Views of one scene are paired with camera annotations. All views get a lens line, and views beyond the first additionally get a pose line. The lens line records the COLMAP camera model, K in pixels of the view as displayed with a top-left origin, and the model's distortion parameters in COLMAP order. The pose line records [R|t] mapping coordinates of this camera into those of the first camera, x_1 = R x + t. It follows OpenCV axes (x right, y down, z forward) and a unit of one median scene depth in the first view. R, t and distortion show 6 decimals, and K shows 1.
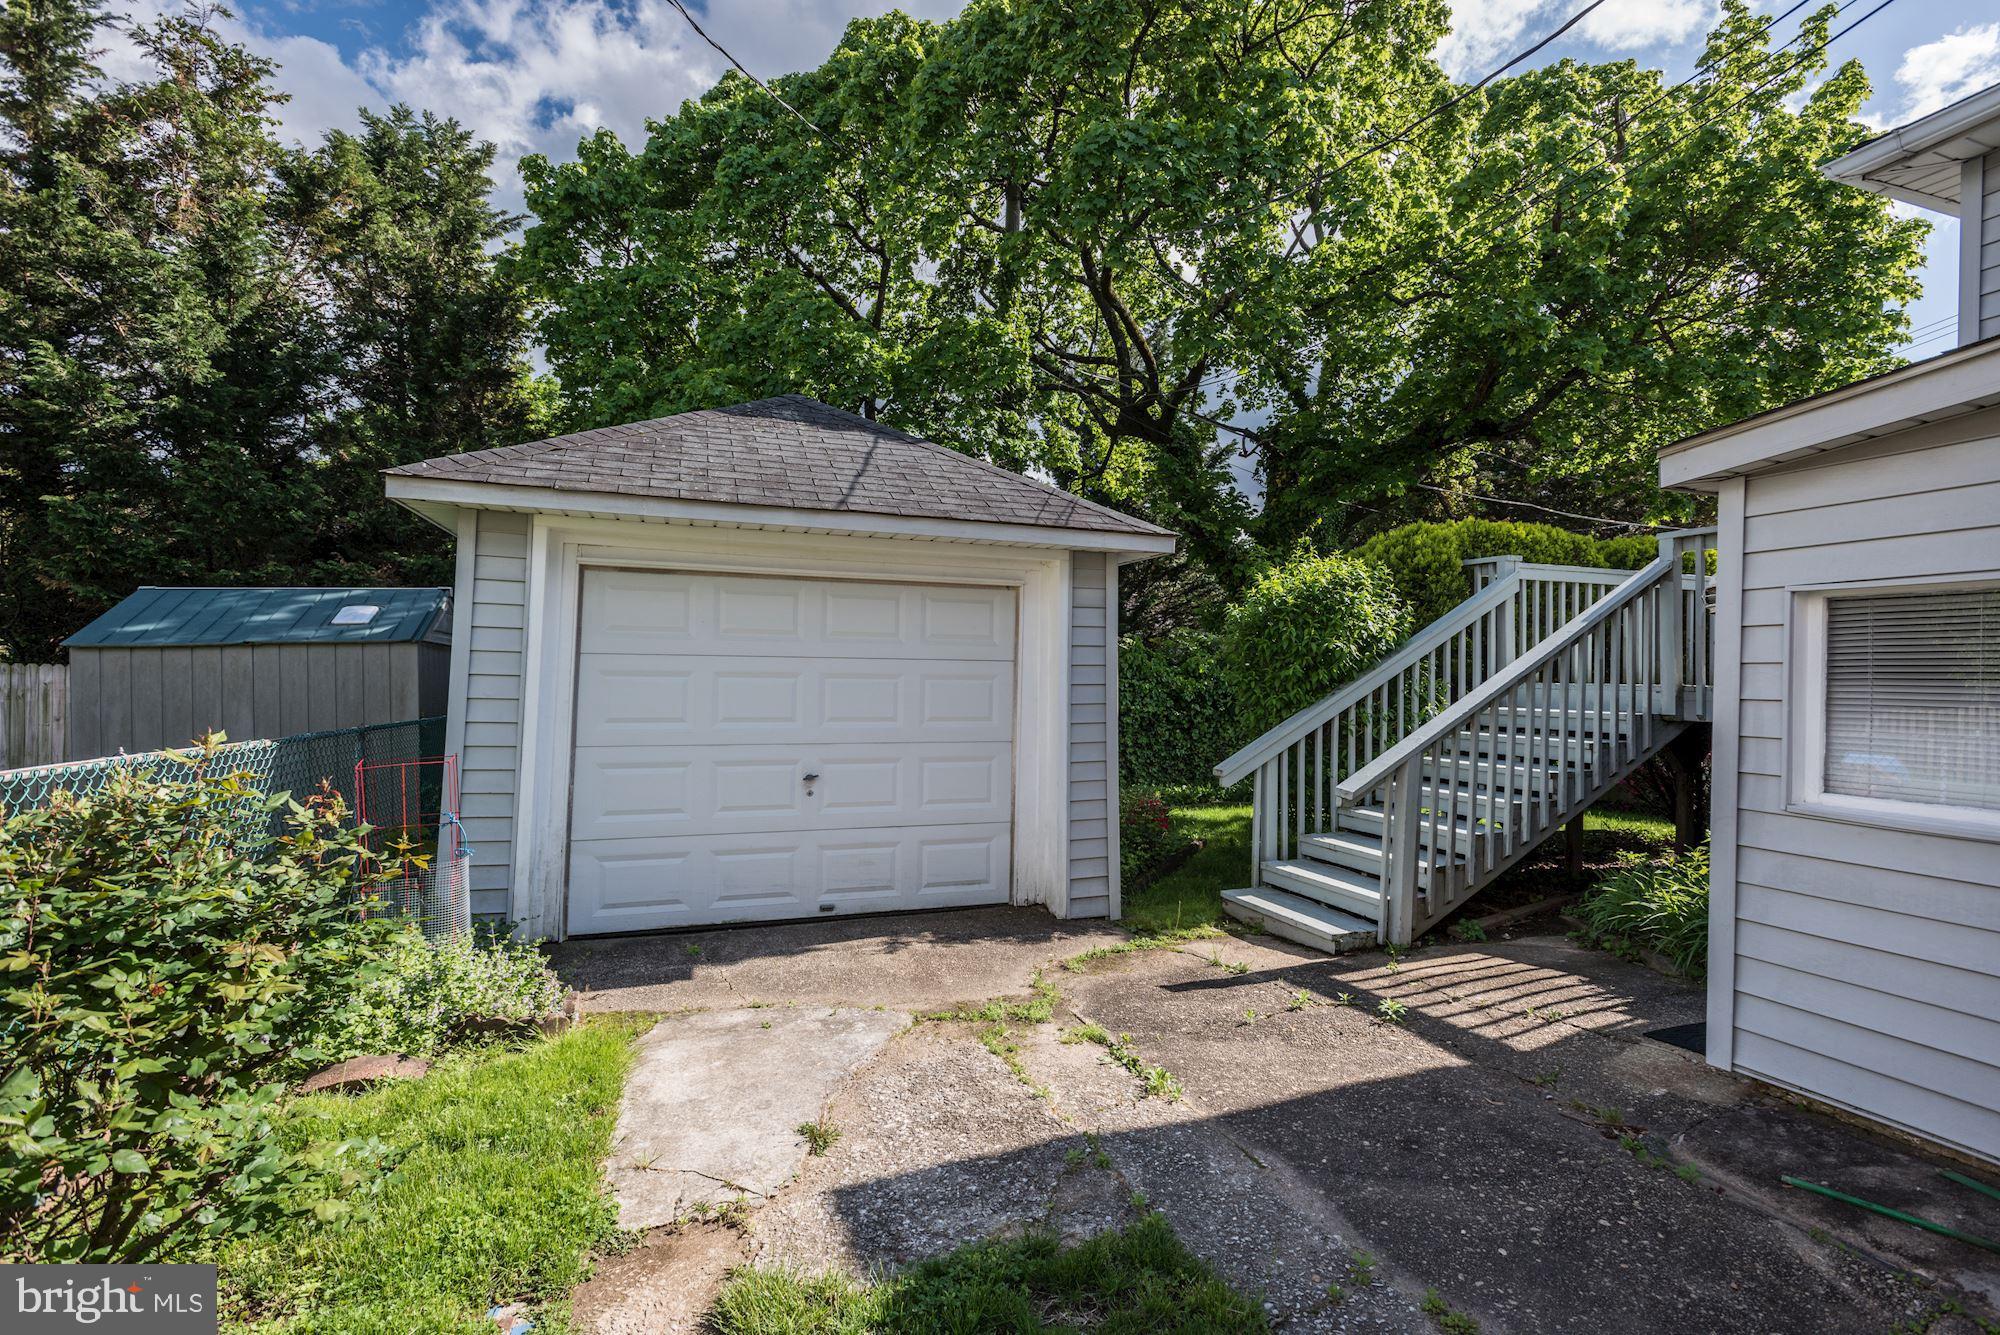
lens RADIAL K [[956.5, 0, 1009.4], [0, 956.5, 667.1], [0, 0, 1]] dist [-0.064127, 0.035086]
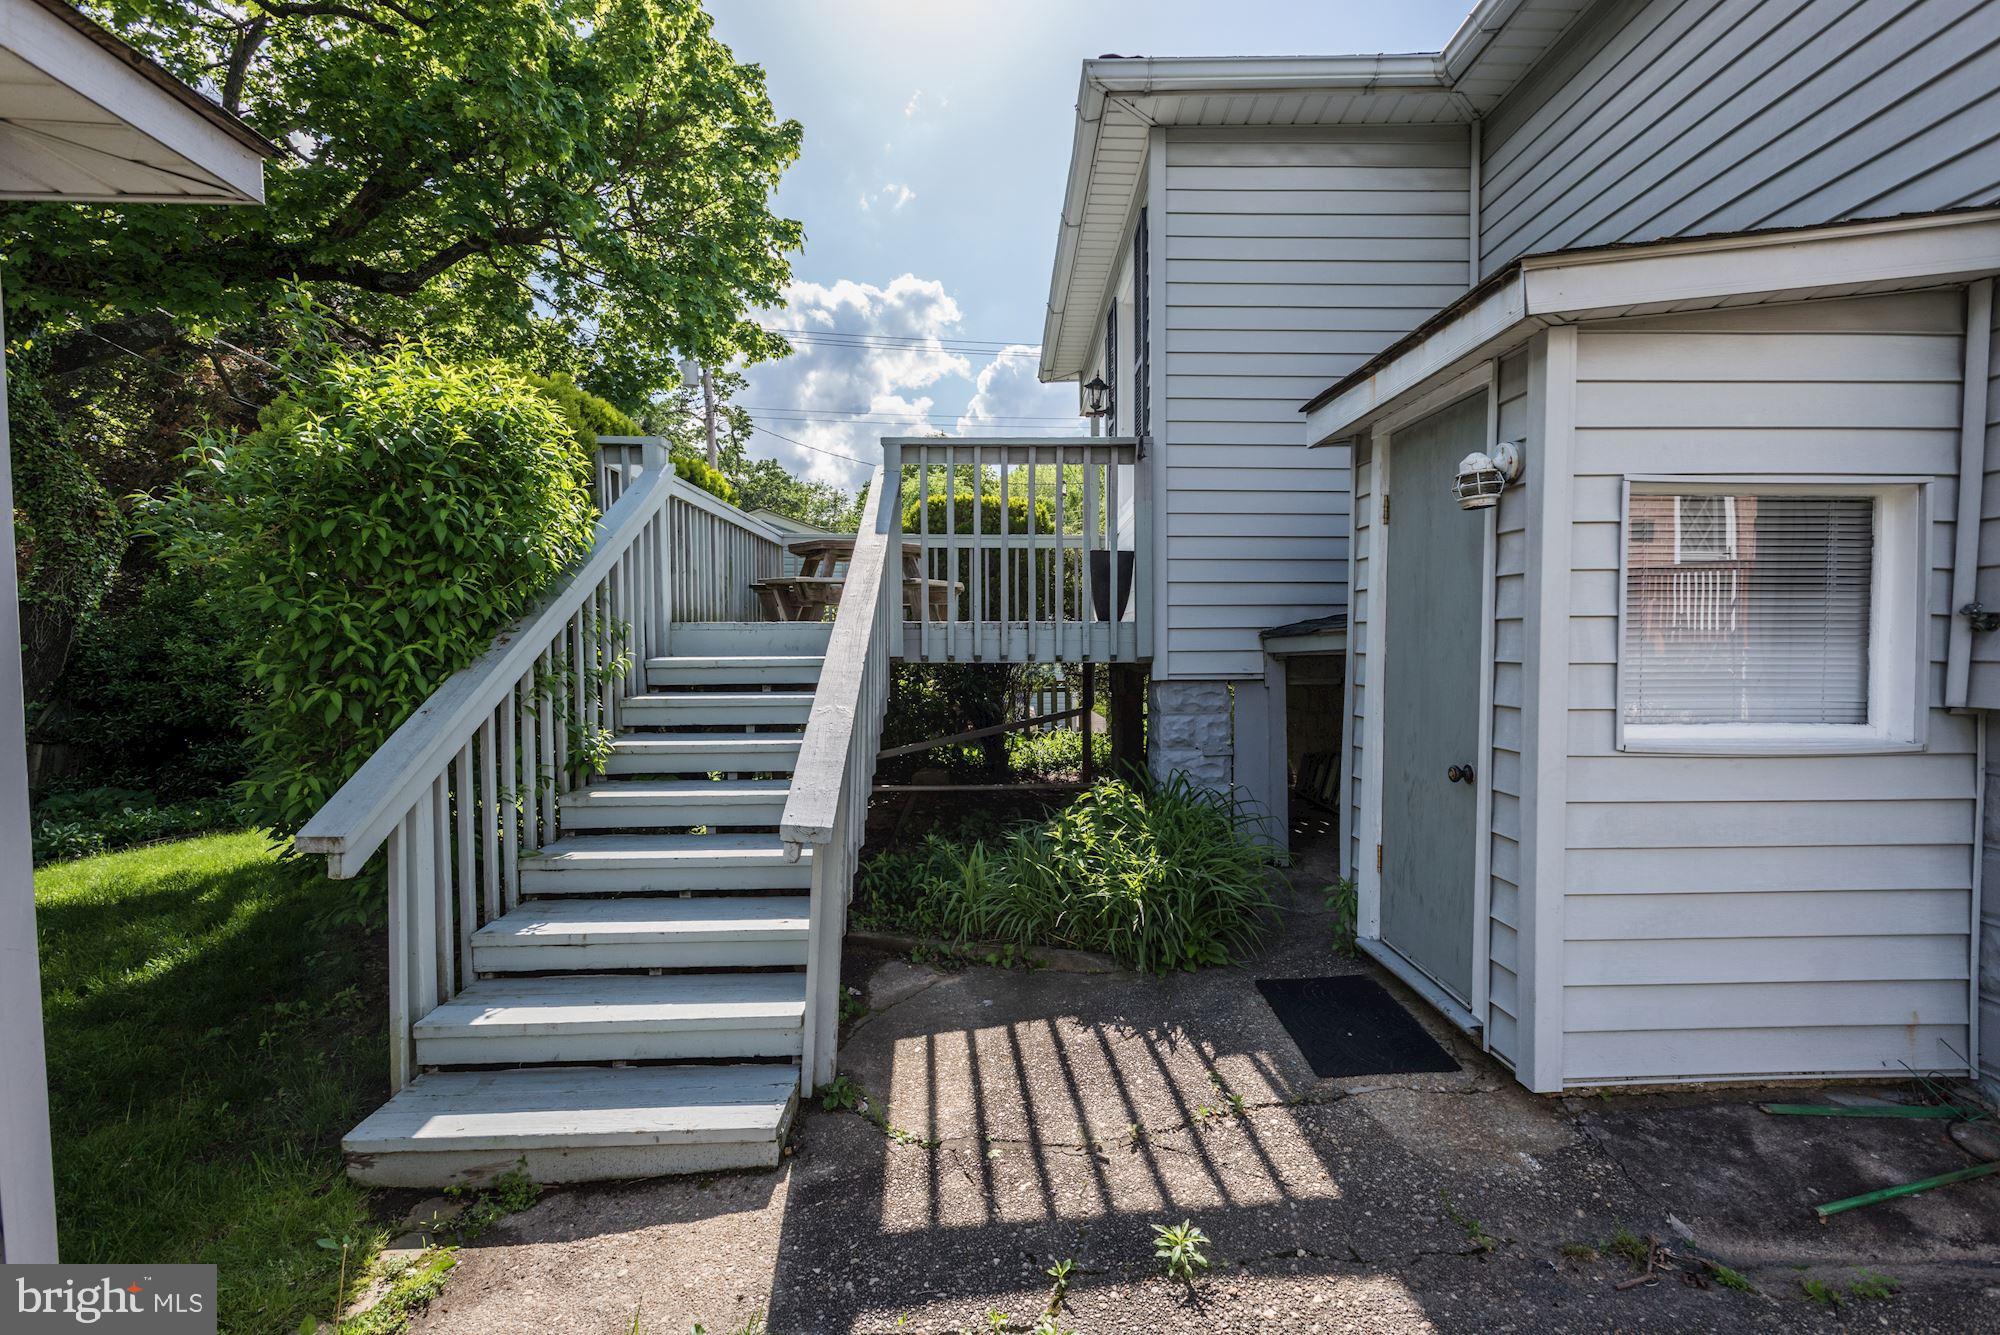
lens RADIAL K [[926.3, 0, 1007.9], [0, 926.3, 673.3], [0, 0, 1]] dist [0.007958, -0.000125]
pose [[0.313940, -0.053152, 0.947954, -0.066262], [0.002084, 0.998468, 0.055294, 0.025934], [-0.949441, -0.015383, 0.313570, 0.817866]]
